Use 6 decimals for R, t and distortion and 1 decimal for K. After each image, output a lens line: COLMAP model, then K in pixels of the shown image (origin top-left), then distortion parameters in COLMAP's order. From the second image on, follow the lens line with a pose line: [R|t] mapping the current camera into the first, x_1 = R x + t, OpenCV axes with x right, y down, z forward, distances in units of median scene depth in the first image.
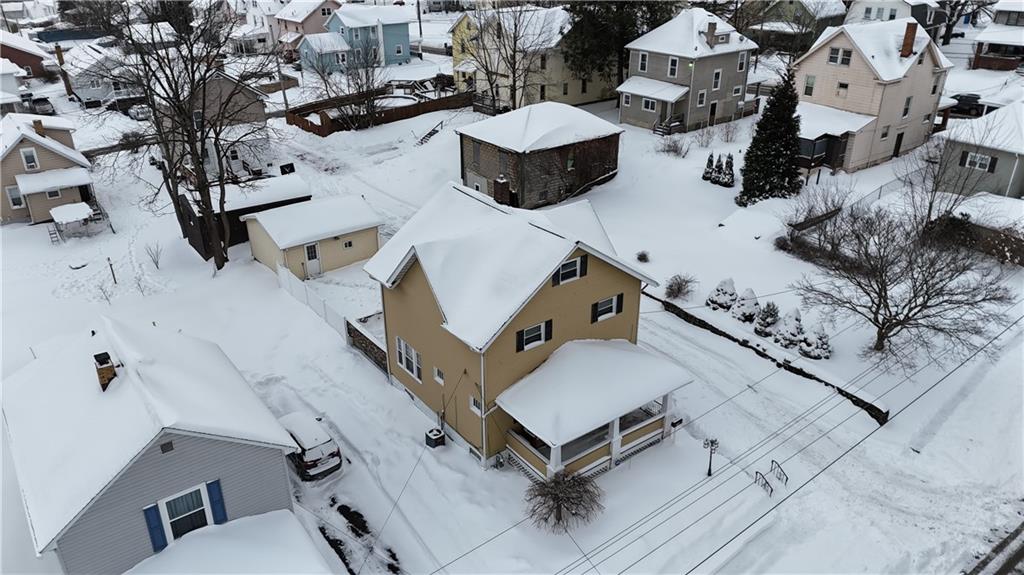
lens RADIAL K [[745.9, 0, 517.8], [0, 745.9, 288.1], [0, 0, 1]] dist [0.071095, -0.051834]
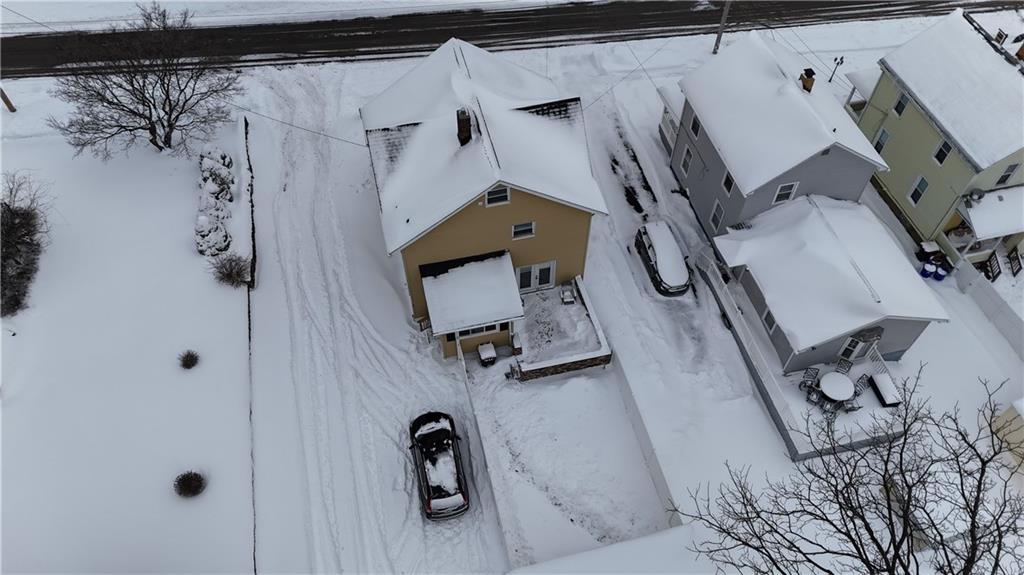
lens RADIAL K [[745.9, 0, 517.8], [0, 745.9, 288.1], [0, 0, 1]] dist [0.071095, -0.051834]
pose [[-0.918319, -0.326724, 0.223475, -0.309582], [0.161814, 0.205384, 0.965212, -0.861008], [-0.361256, 0.922534, -0.135740, 1.133041]]
